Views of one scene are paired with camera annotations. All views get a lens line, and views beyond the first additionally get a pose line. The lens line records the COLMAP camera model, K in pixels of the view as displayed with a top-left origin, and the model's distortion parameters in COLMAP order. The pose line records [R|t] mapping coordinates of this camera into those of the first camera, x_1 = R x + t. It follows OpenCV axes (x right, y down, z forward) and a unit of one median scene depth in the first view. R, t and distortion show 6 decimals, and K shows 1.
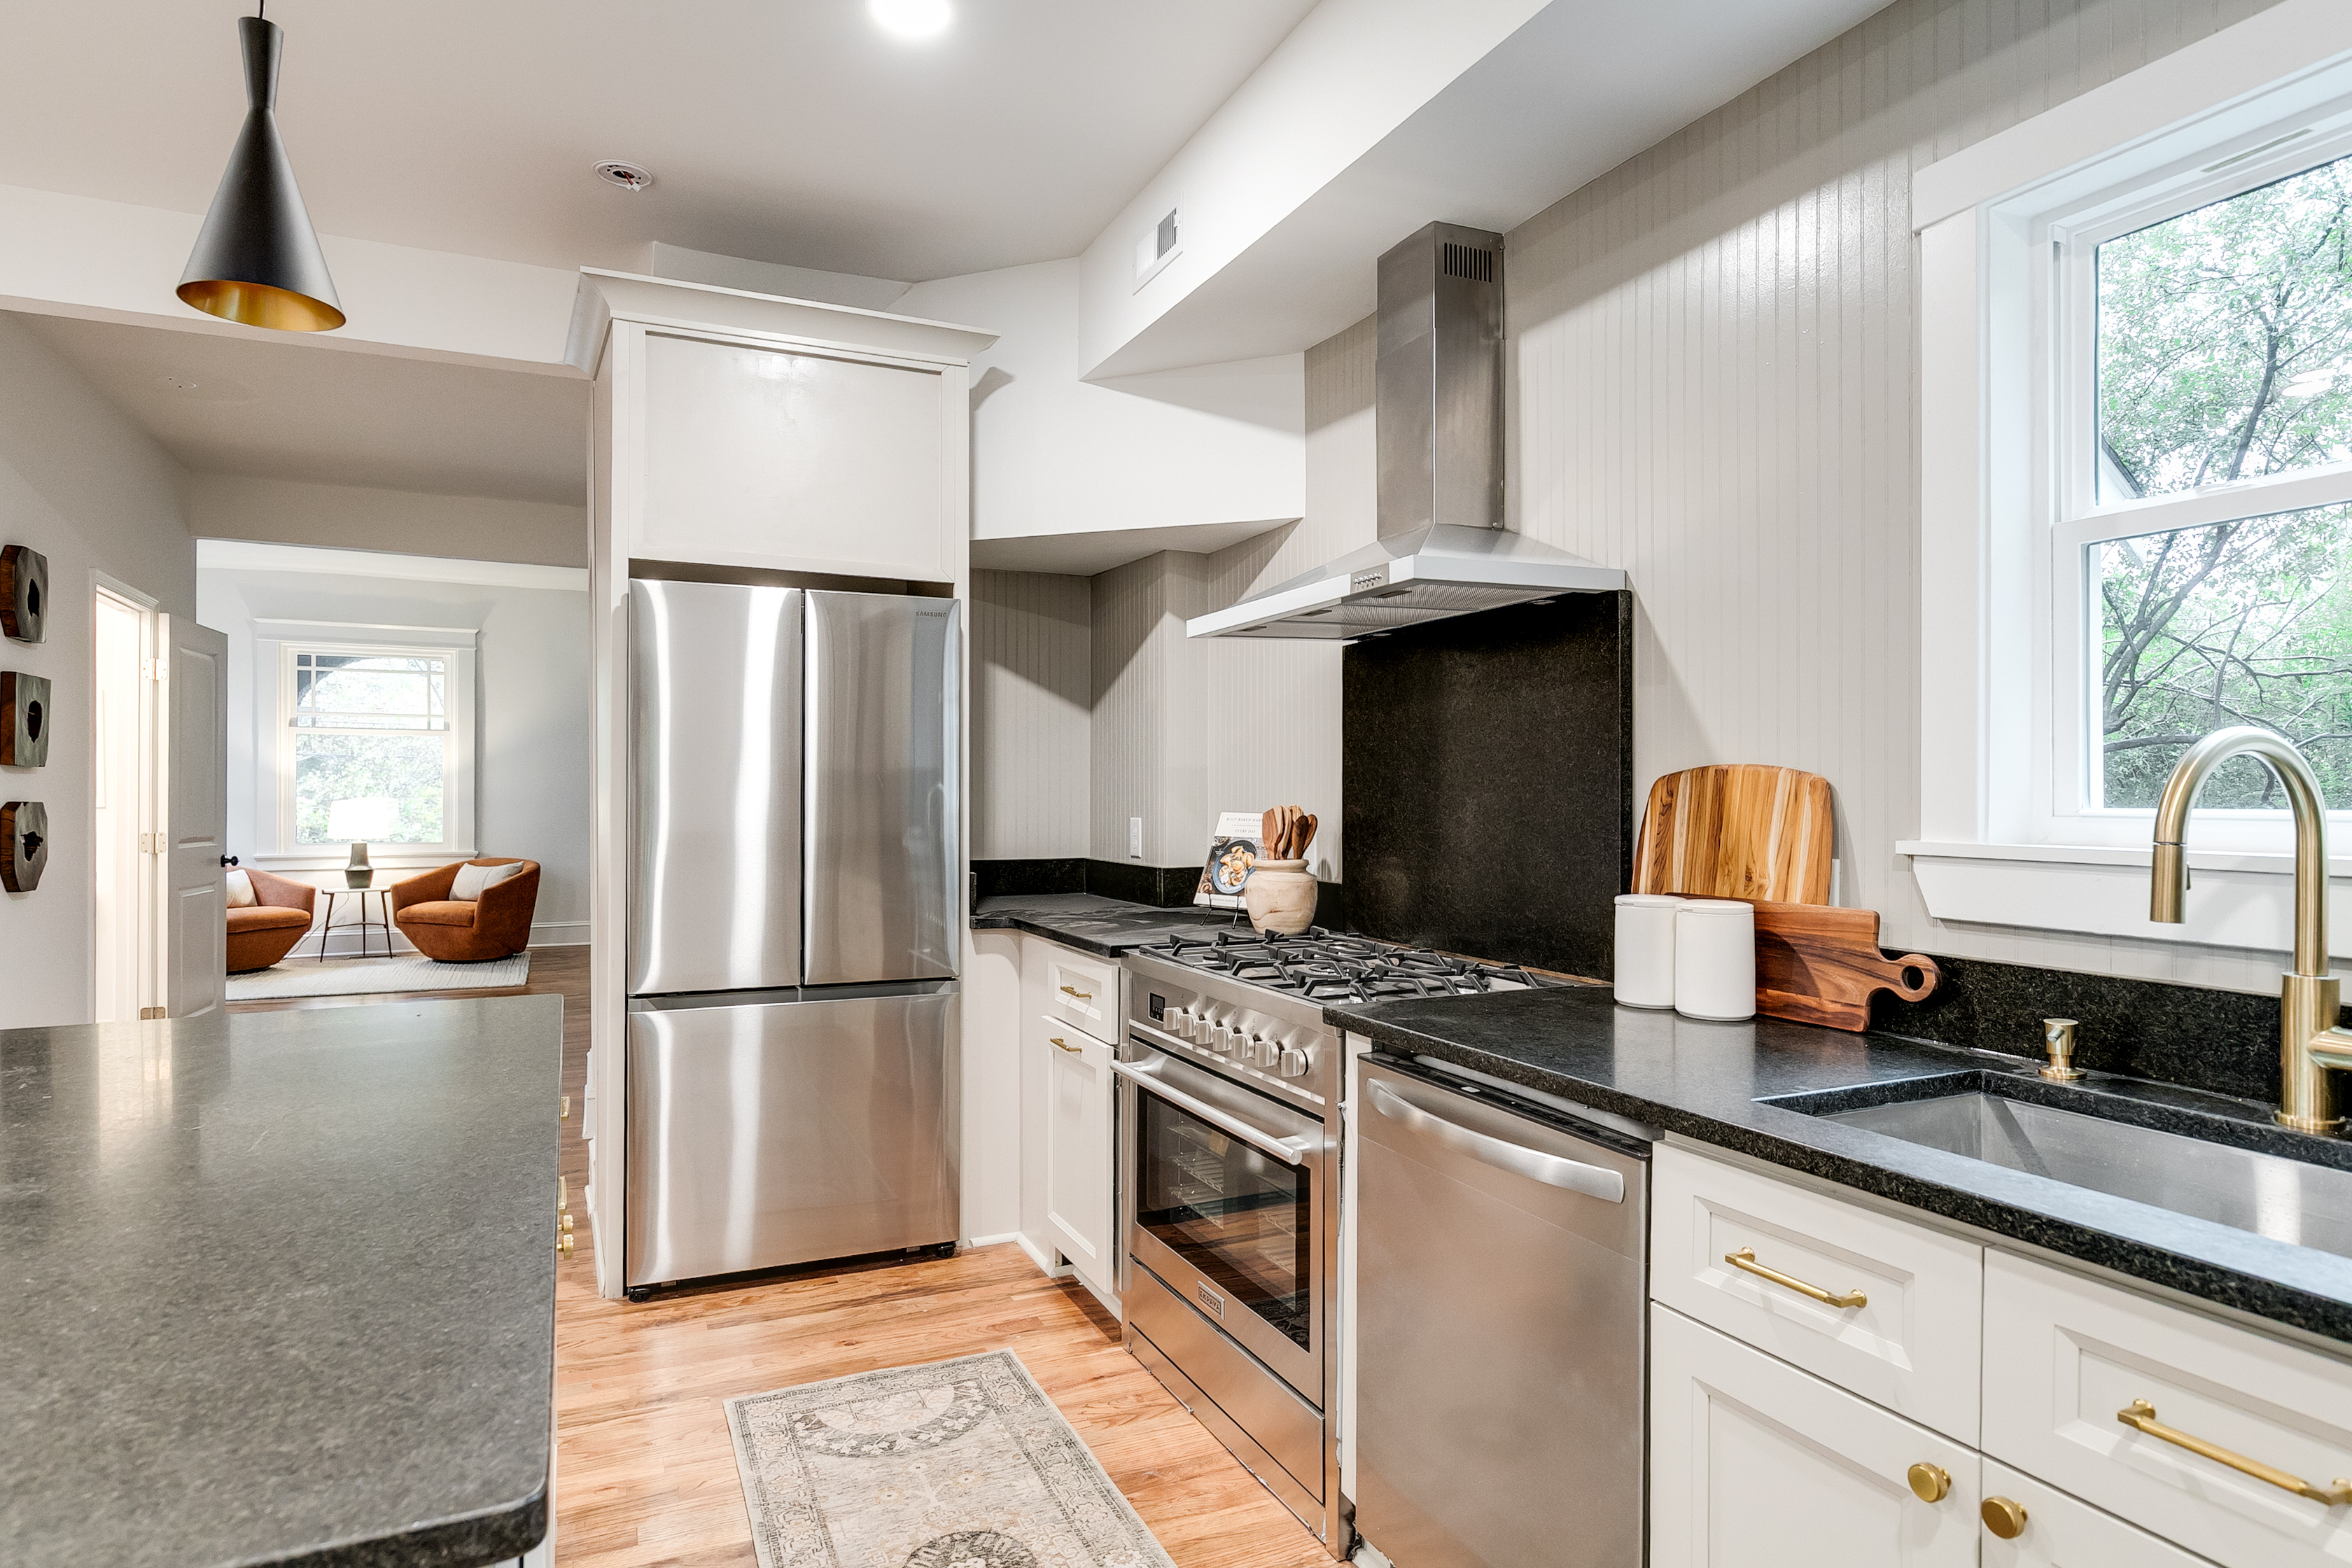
lens RADIAL K [[1288.4, 0, 1169.2], [0, 1288.4, 775.9], [0, 0, 1]] dist [0.002083, 0.000220]
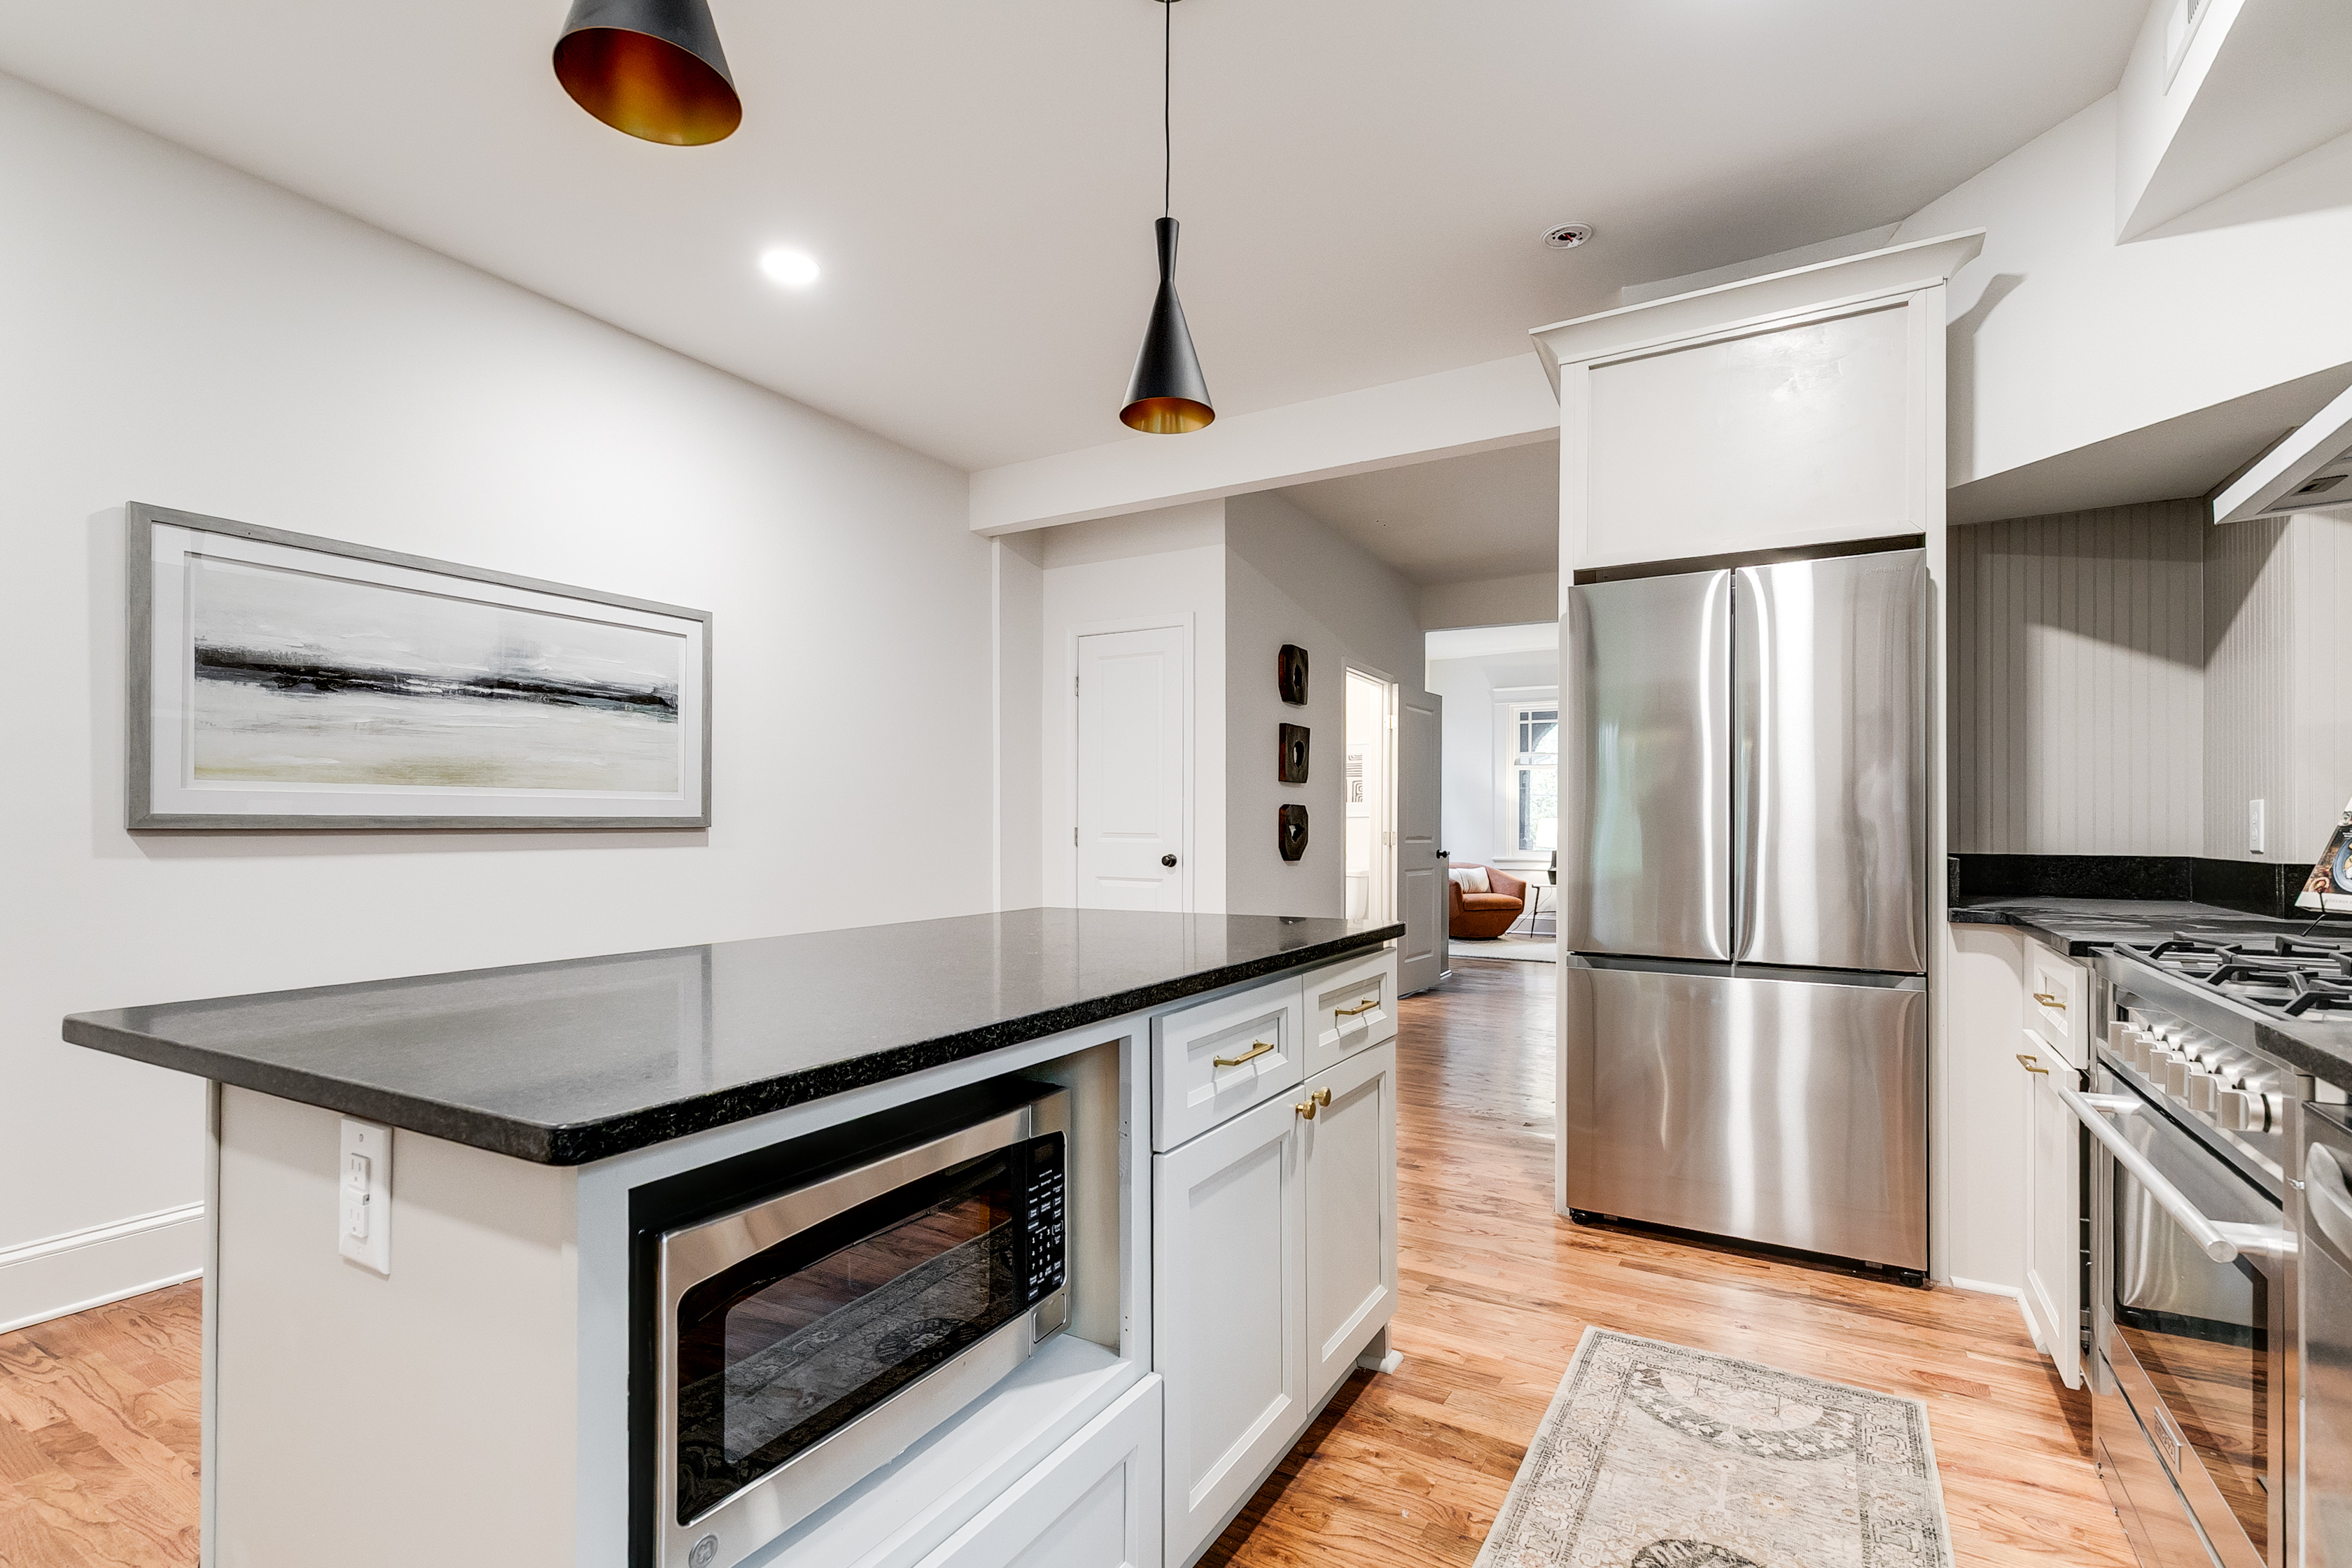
lens RADIAL K [[1078.3, 0, 1198.1], [0, 1078.3, 811.9], [0, 0, 1]] dist [0.012377, 0.000252]
pose [[0.588575, -0.010223, -0.808378, 0.165394], [0.009930, 0.999936, -0.005416, 0.049395], [0.808382, -0.004840, 0.588639, 0.176968]]
